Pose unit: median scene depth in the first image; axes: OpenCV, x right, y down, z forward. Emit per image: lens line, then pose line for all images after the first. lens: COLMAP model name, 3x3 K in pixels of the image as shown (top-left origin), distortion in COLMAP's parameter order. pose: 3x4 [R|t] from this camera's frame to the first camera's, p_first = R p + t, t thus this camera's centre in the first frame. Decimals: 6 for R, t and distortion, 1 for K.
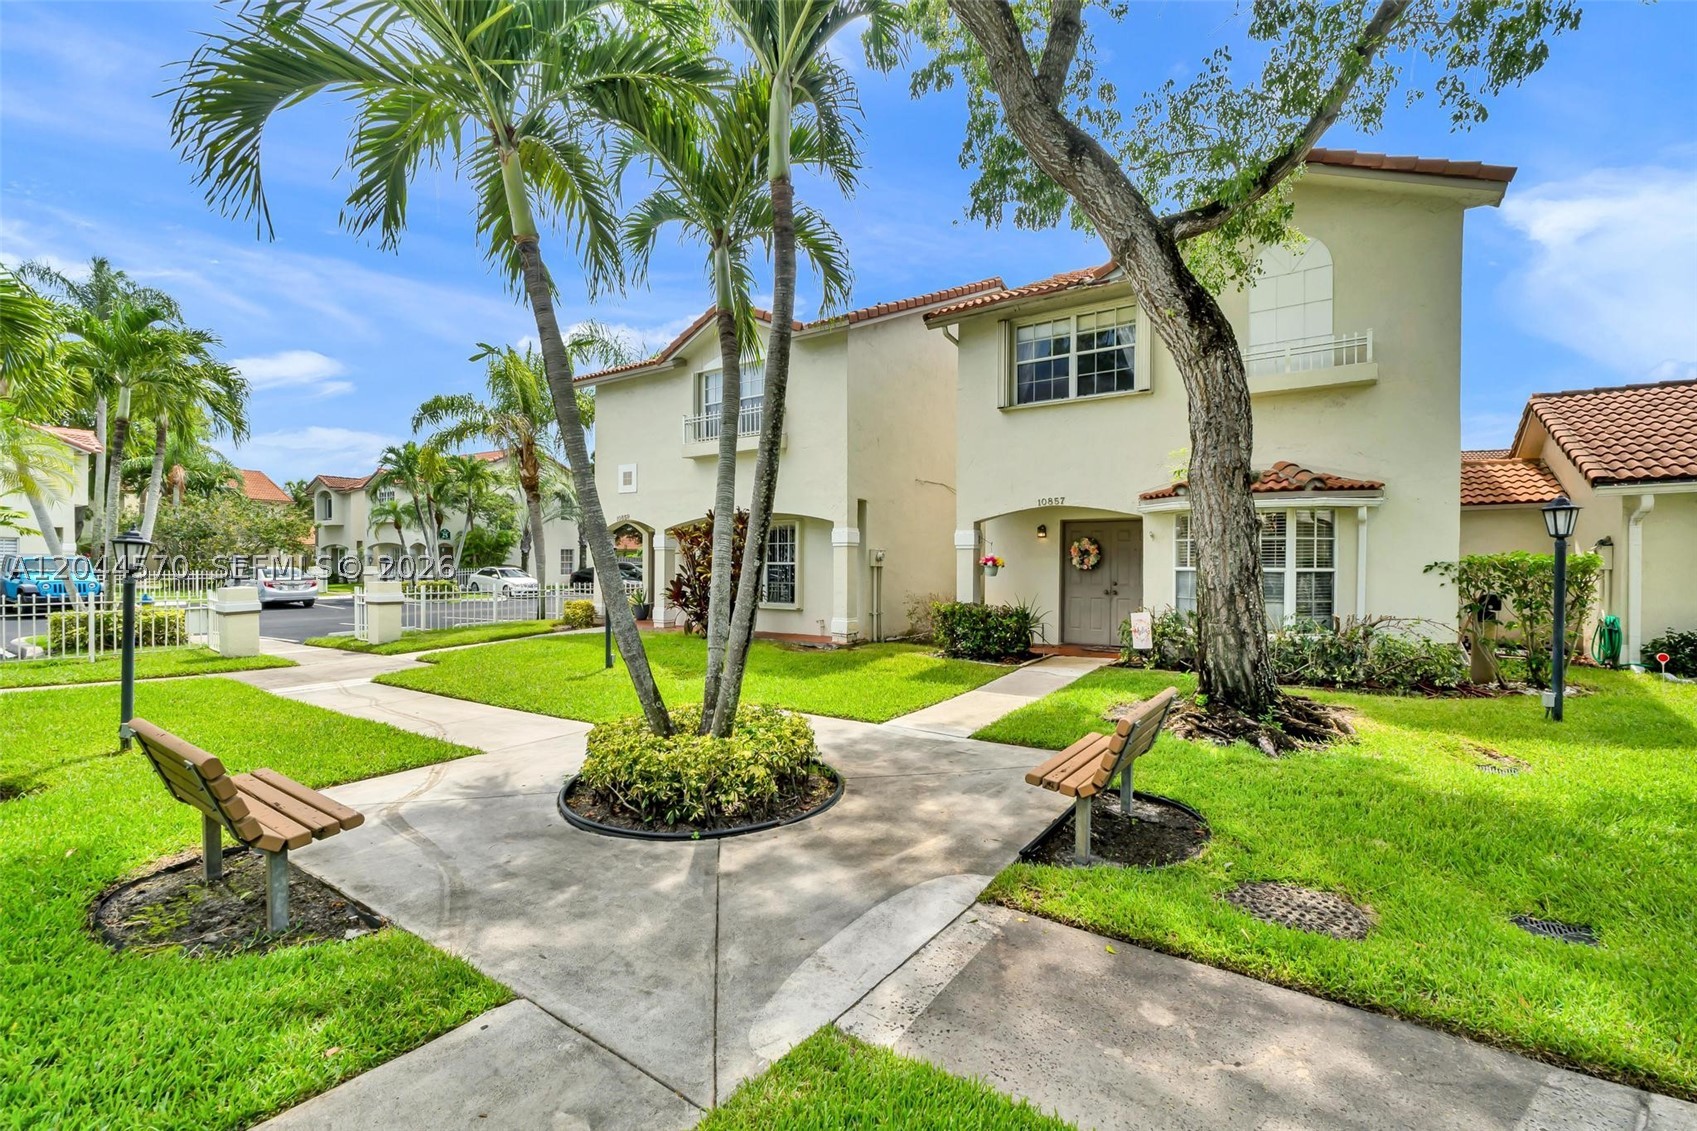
lens RADIAL K [[727.8, 0, 856.6], [0, 727.8, 570.9], [0, 0, 1]] dist [-0.002350, 0.000506]
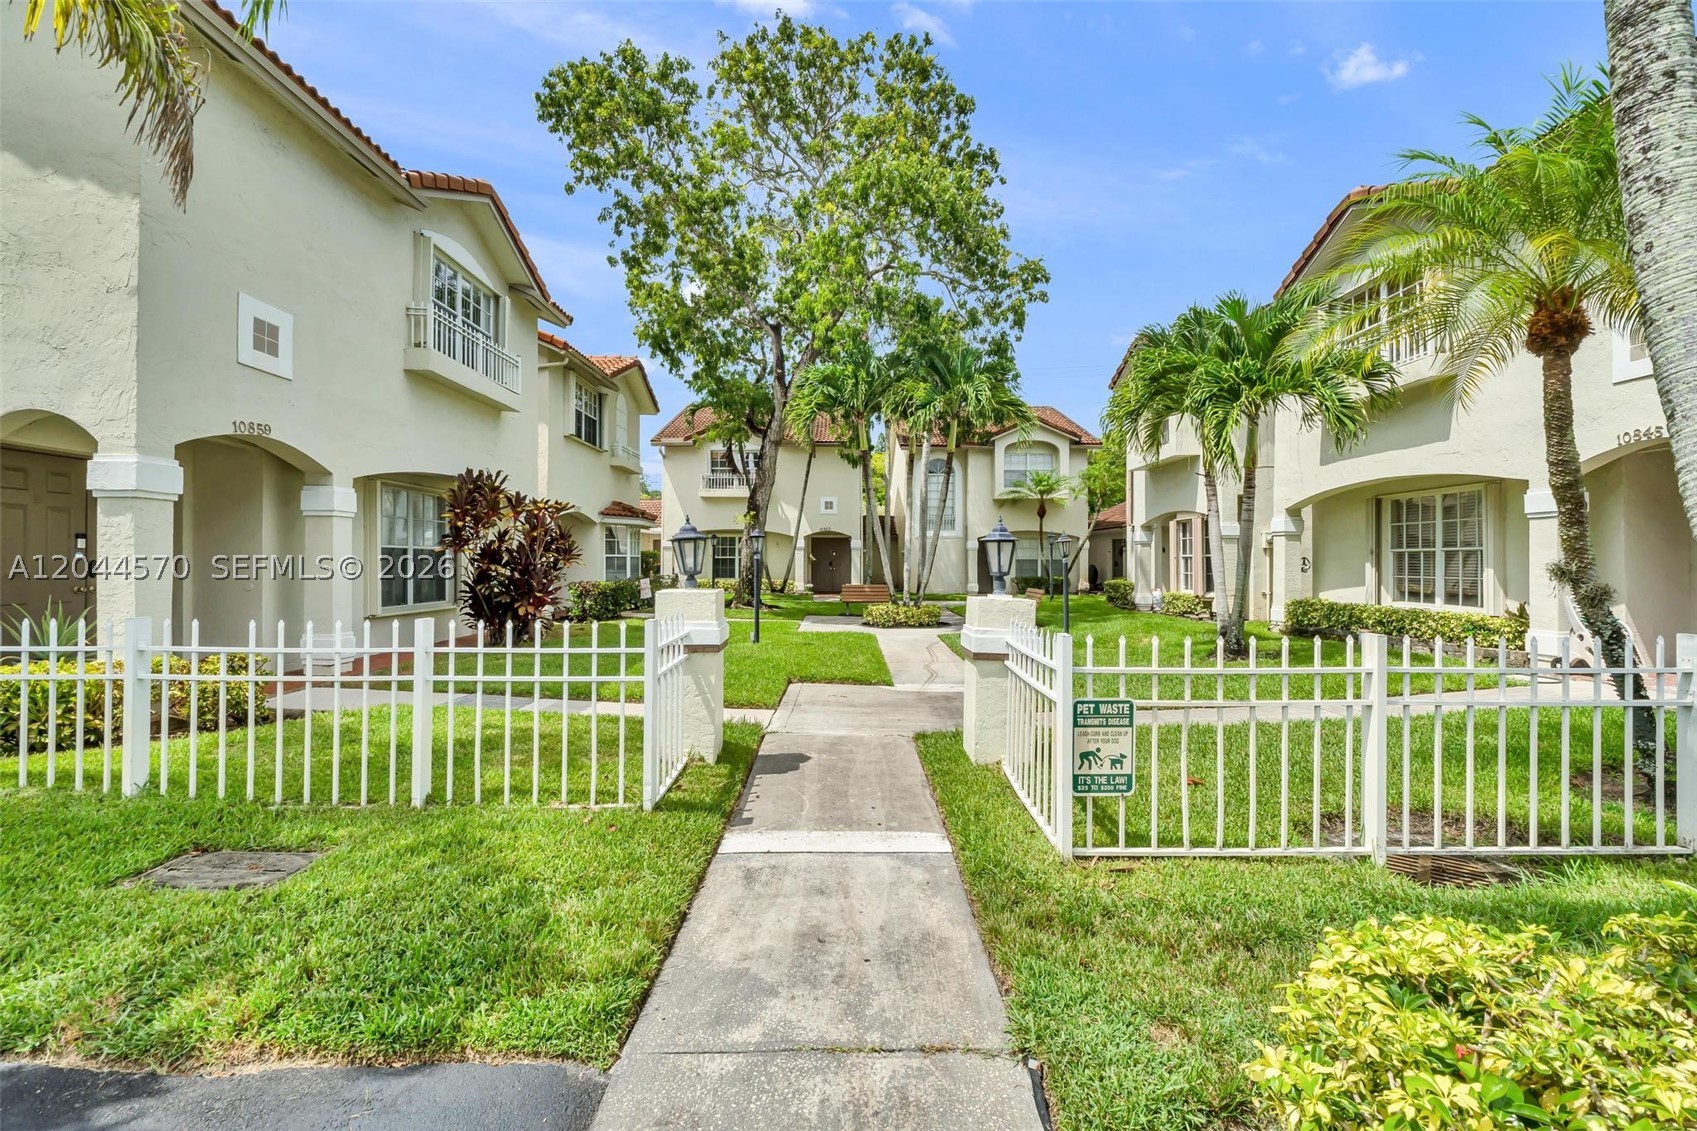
lens RADIAL K [[727.8, 0, 850.0], [0, 727.8, 563.1], [0, 0, 1]] dist [-0.002350, 0.000506]
pose [[-0.573133, 0.000752, 0.819462, -1.189776], [0.016487, 0.999808, 0.010614, 0.004000], [-0.819296, 0.019594, -0.573036, 1.360641]]
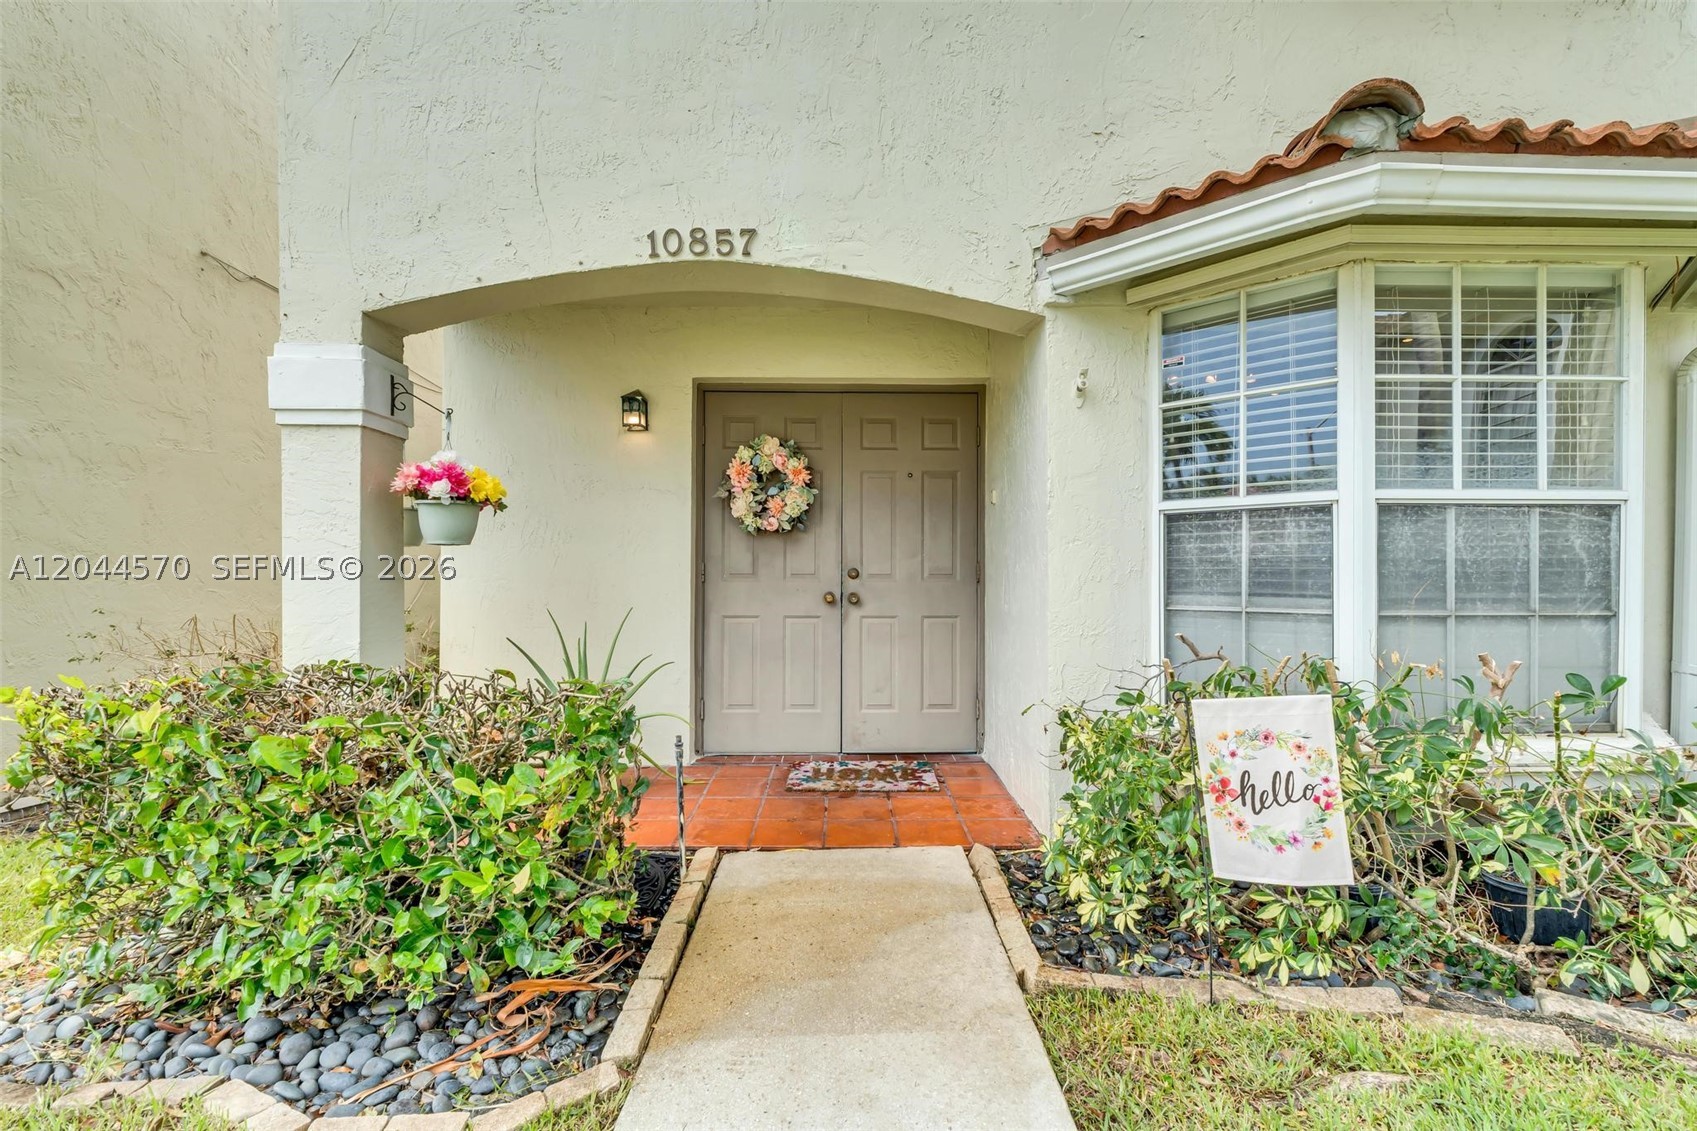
lens RADIAL K [[727.8, 0, 855.6], [0, 727.8, 573.2], [0, 0, 1]] dist [-0.002350, 0.000506]
pose [[0.806542, -0.002589, 0.591171, 0.157962], [0.008126, 0.999944, -0.006707, 0.021007], [-0.591121, 0.010213, 0.806518, 0.752029]]
